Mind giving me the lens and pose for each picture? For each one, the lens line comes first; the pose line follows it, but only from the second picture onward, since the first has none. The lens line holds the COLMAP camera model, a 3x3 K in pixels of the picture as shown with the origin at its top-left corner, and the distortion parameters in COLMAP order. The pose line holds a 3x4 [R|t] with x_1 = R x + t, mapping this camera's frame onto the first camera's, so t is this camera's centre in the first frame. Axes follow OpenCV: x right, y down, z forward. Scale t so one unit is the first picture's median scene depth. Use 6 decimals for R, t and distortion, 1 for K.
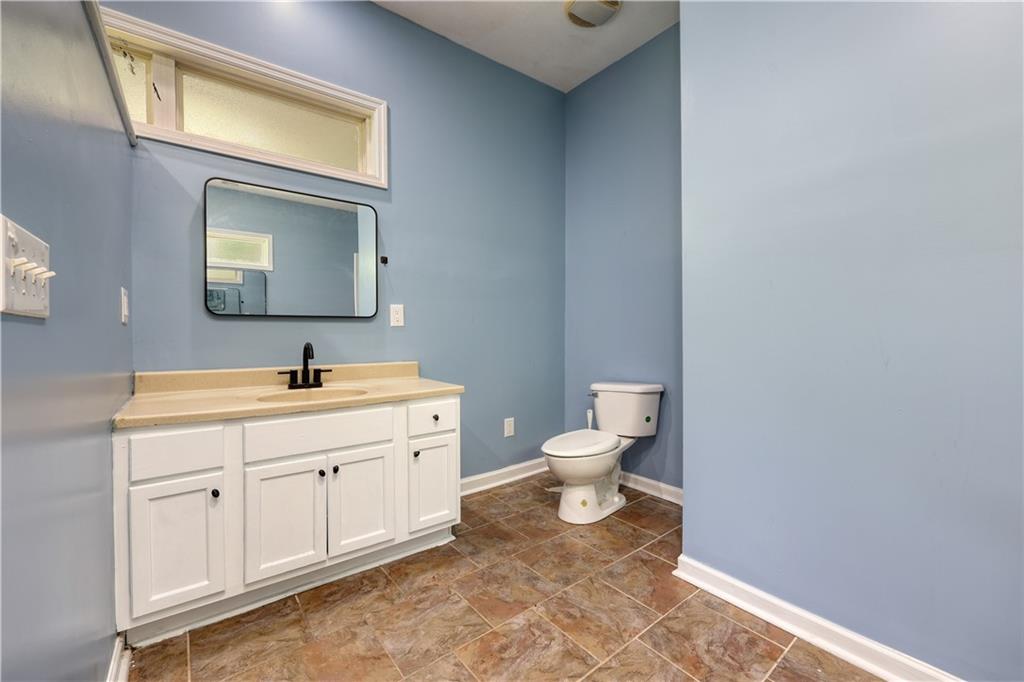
lens RADIAL K [[415.2, 0, 508.5], [0, 415.2, 337.9], [0, 0, 1]] dist [-0.004146, -0.000619]
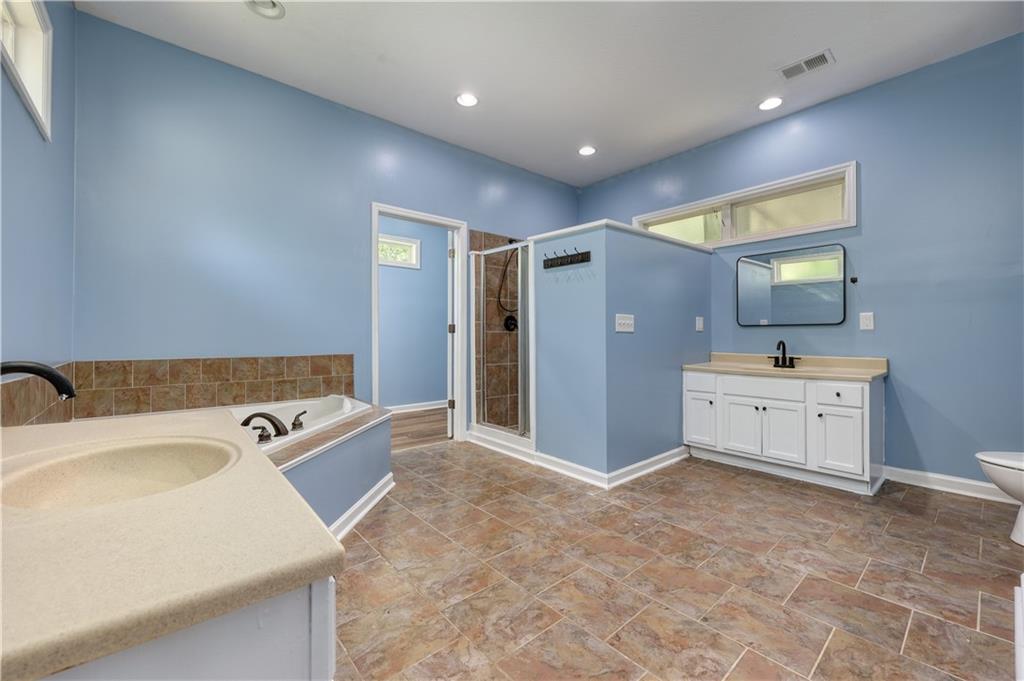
lens RADIAL K [[415.2, 0, 510.9], [0, 415.2, 335.9], [0, 0, 1]] dist [-0.004146, -0.000619]
pose [[0.041875, 0.003609, -0.999116, 1.238591], [-0.007446, 0.999967, 0.003300, -0.006024], [0.999095, 0.007301, 0.041901, -0.193377]]
